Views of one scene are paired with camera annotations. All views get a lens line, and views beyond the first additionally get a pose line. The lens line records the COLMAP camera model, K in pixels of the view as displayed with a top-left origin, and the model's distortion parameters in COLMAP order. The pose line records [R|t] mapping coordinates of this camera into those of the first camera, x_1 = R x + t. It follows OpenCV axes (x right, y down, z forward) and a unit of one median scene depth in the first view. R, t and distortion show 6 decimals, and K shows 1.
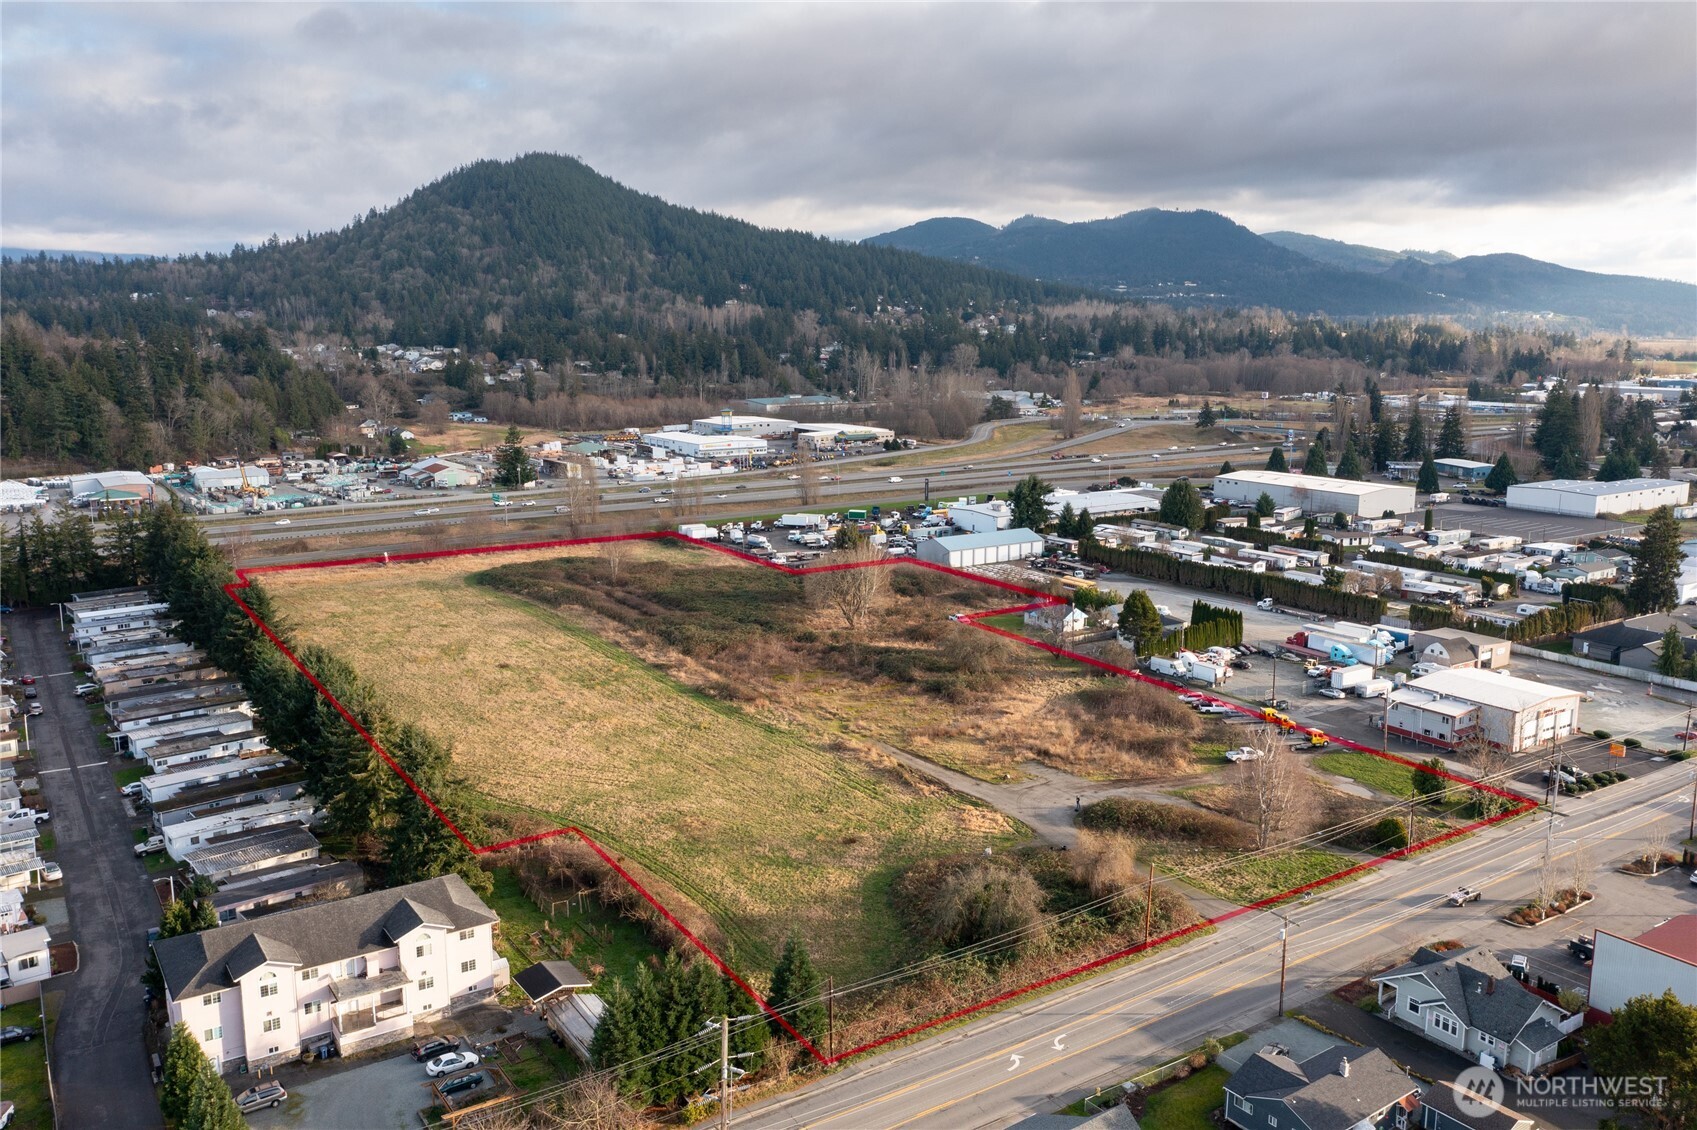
lens RADIAL K [[1329.0, 0, 848.5], [0, 1329.0, 565.0], [0, 0, 1]] dist [0.005375, 0.001355]
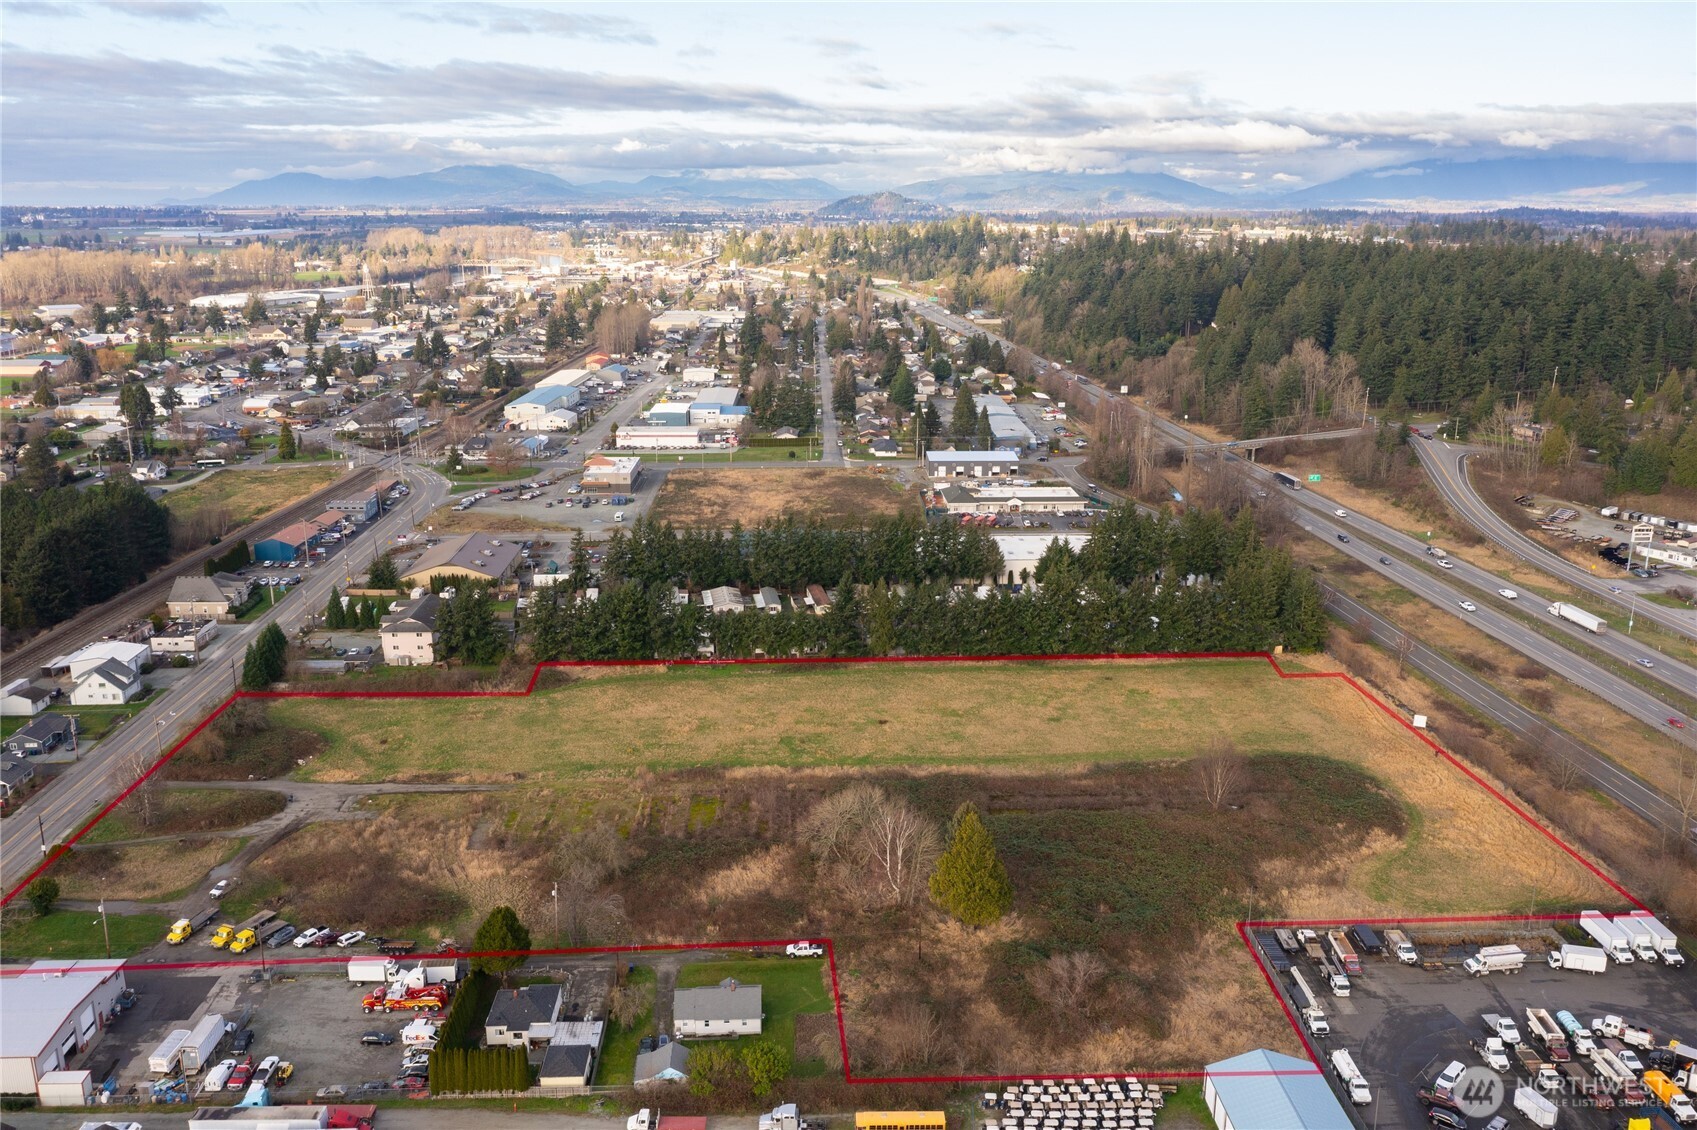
lens RADIAL K [[1329.0, 0, 848.5], [0, 1329.0, 565.0], [0, 0, 1]] dist [0.005375, 0.001355]
pose [[-0.502832, 0.231346, -0.832850, 0.740055], [-0.161301, 0.921480, 0.353350, -0.483913], [0.849201, 0.312015, -0.426033, 1.495388]]
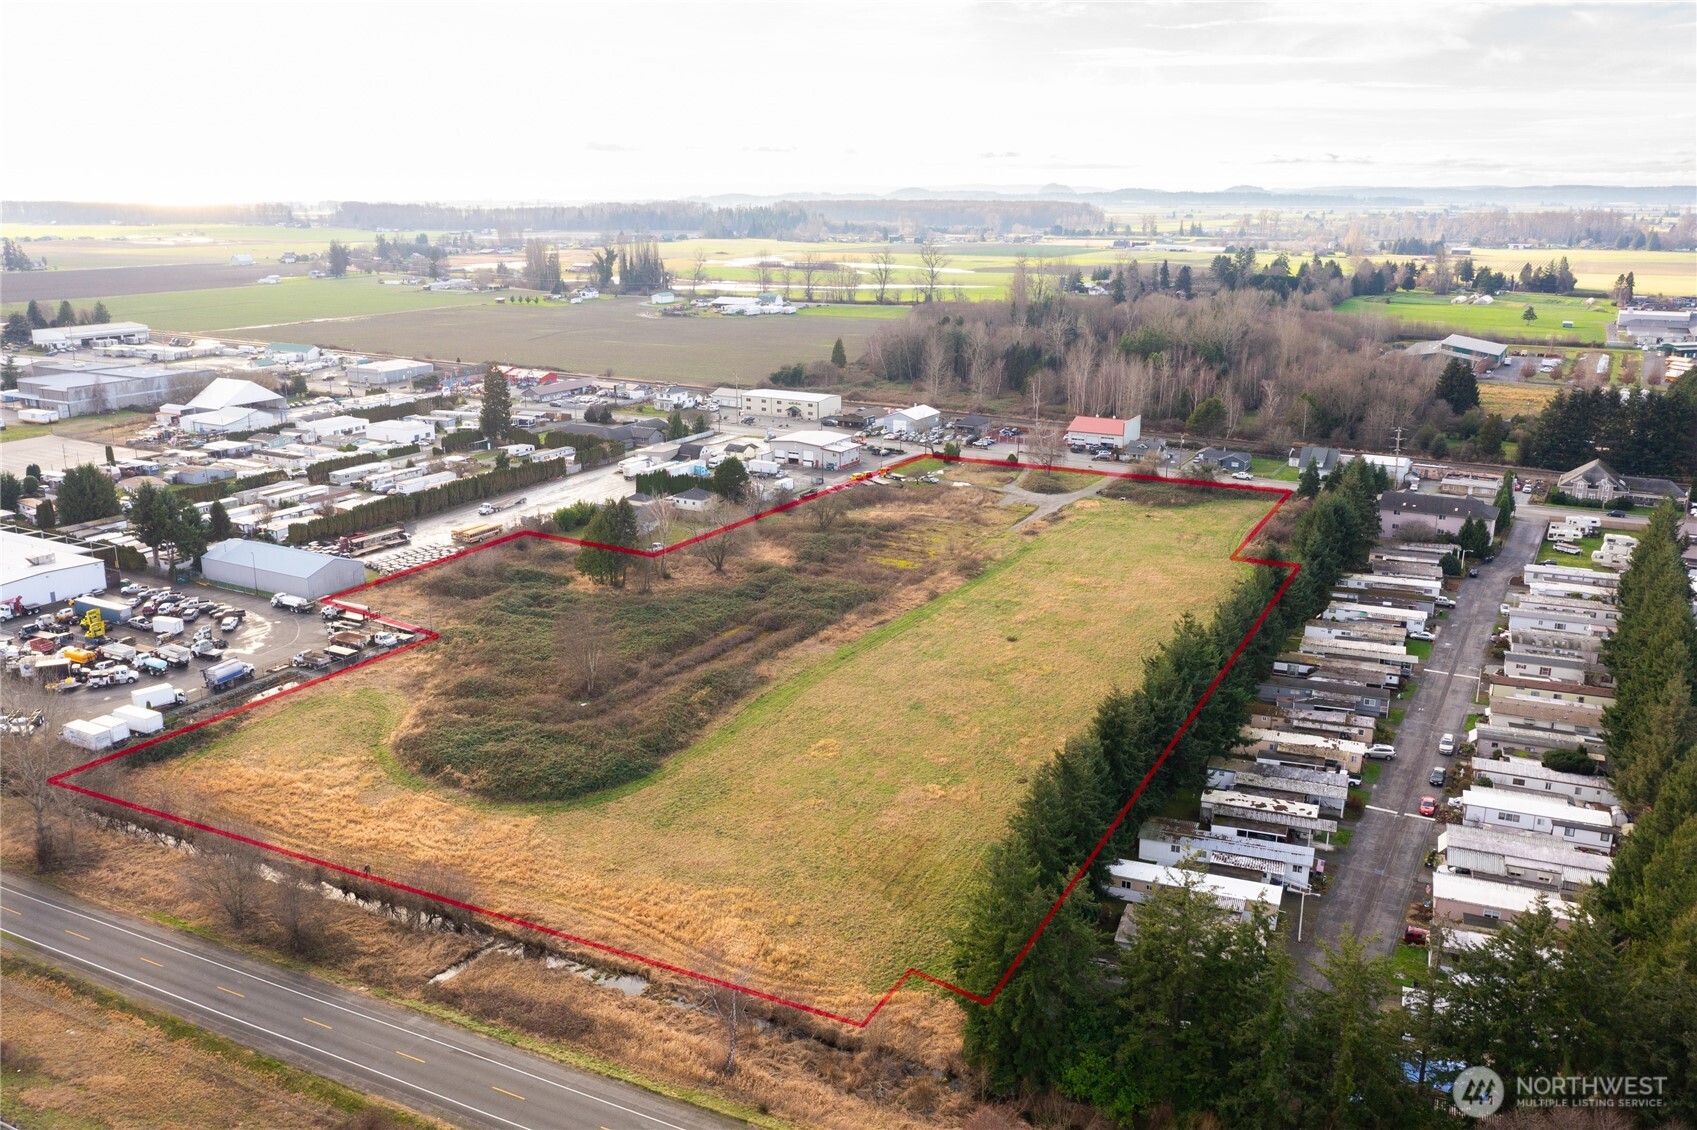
lens RADIAL K [[1334.0, 0, 848.5], [0, 1334.0, 565.0], [0, 0, 1]] dist [-0.004790, 0.002875]
pose [[-0.471448, -0.230865, 0.851140, -1.058612], [0.164613, 0.925128, 0.342113, -0.339168], [-0.866395, 0.301397, -0.398146, 1.536824]]
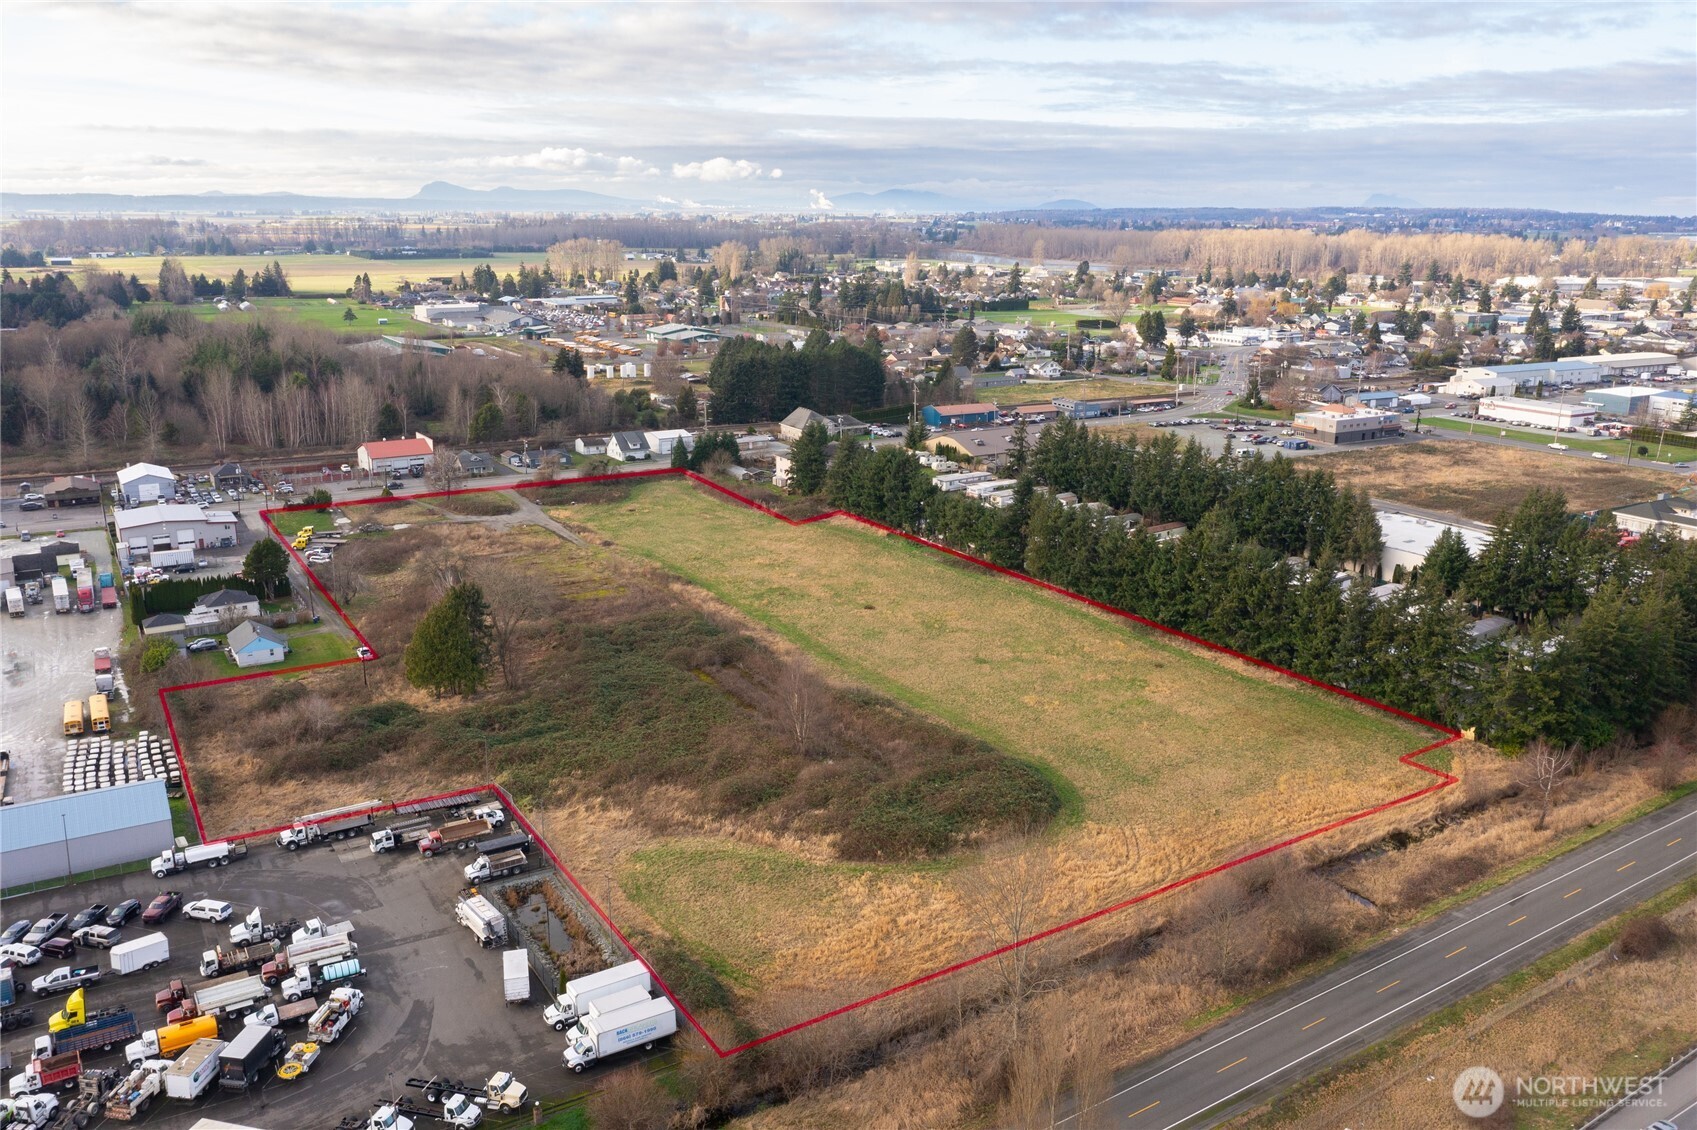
lens RADIAL K [[1334.0, 0, 848.5], [0, 1334.0, 565.0], [0, 0, 1]] dist [-0.004790, 0.002875]
pose [[-0.999526, -0.006796, 0.030027, -0.284294], [0.006881, 0.901343, 0.433052, -0.437347], [-0.030008, 0.433053, -0.900869, 2.037302]]
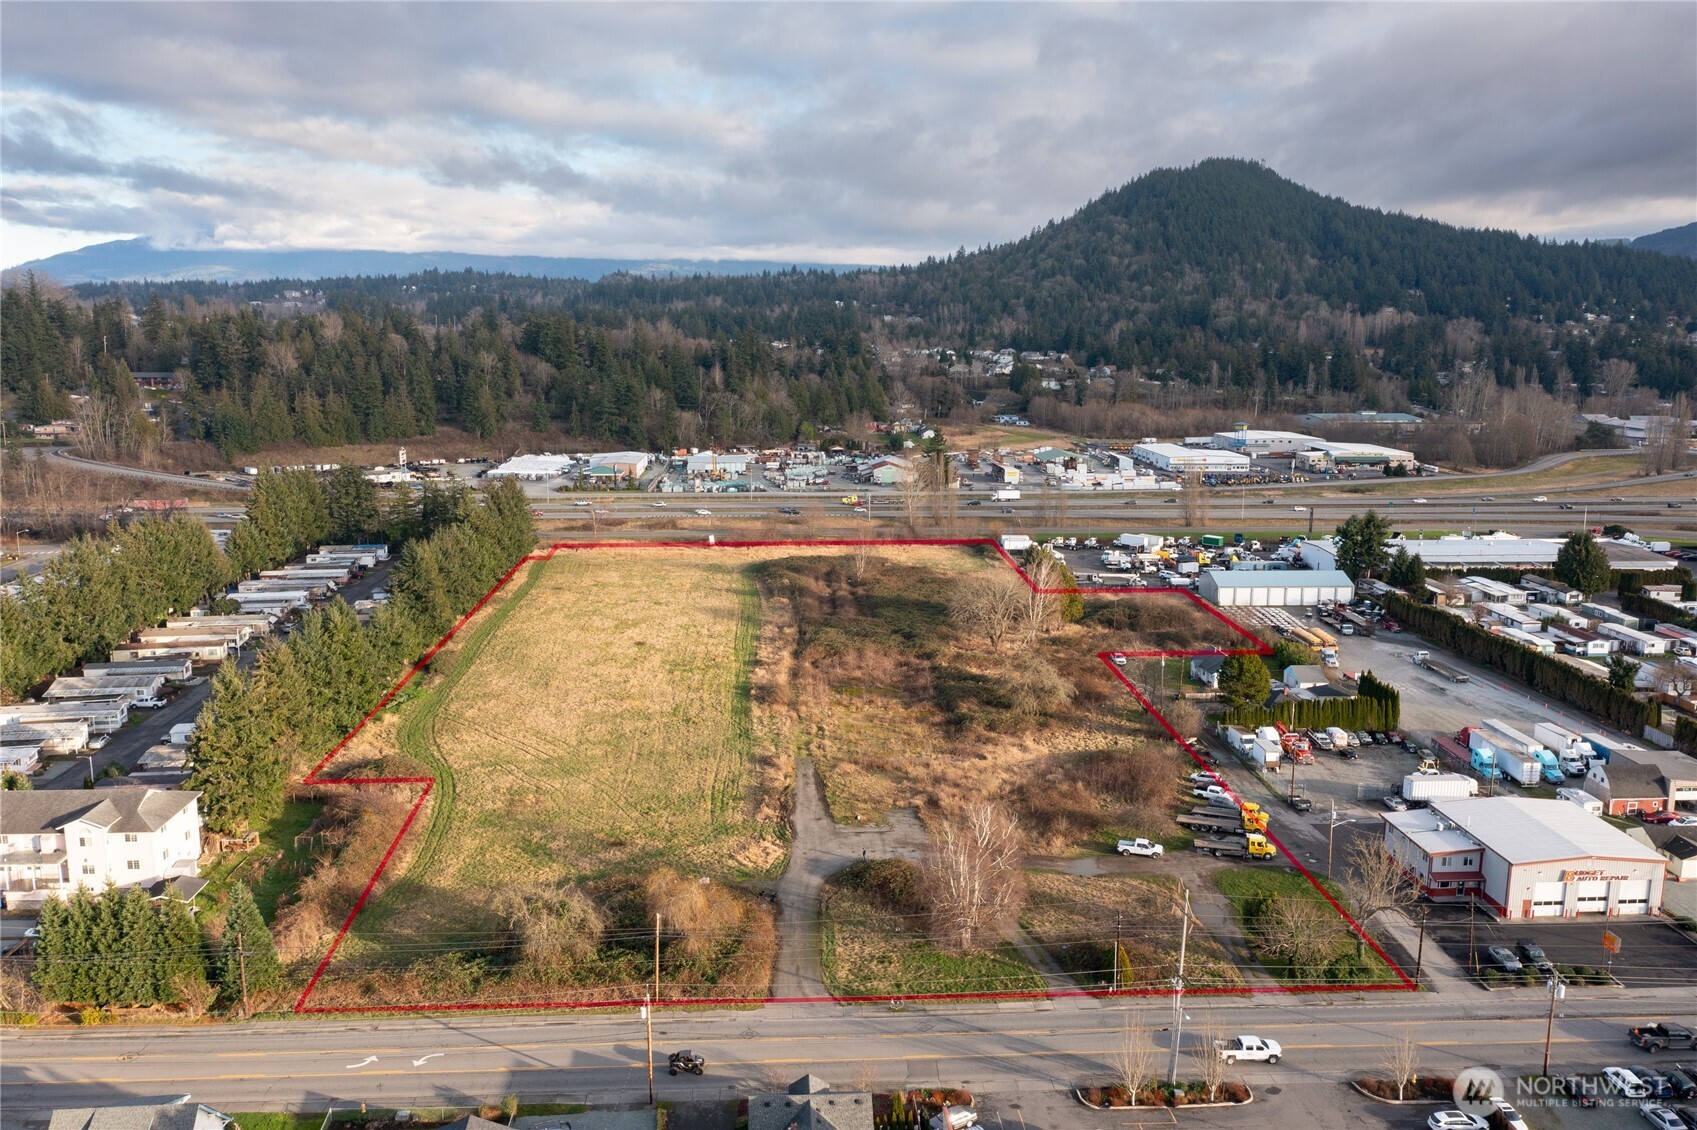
lens RADIAL K [[1334.0, 0, 848.5], [0, 1334.0, 565.0], [0, 0, 1]] dist [-0.004790, 0.002875]
pose [[0.866525, 0.095093, -0.489992, 0.432414], [-0.097951, 0.994993, 0.019877, -0.026767], [0.489428, 0.030771, 0.871501, 0.140332]]
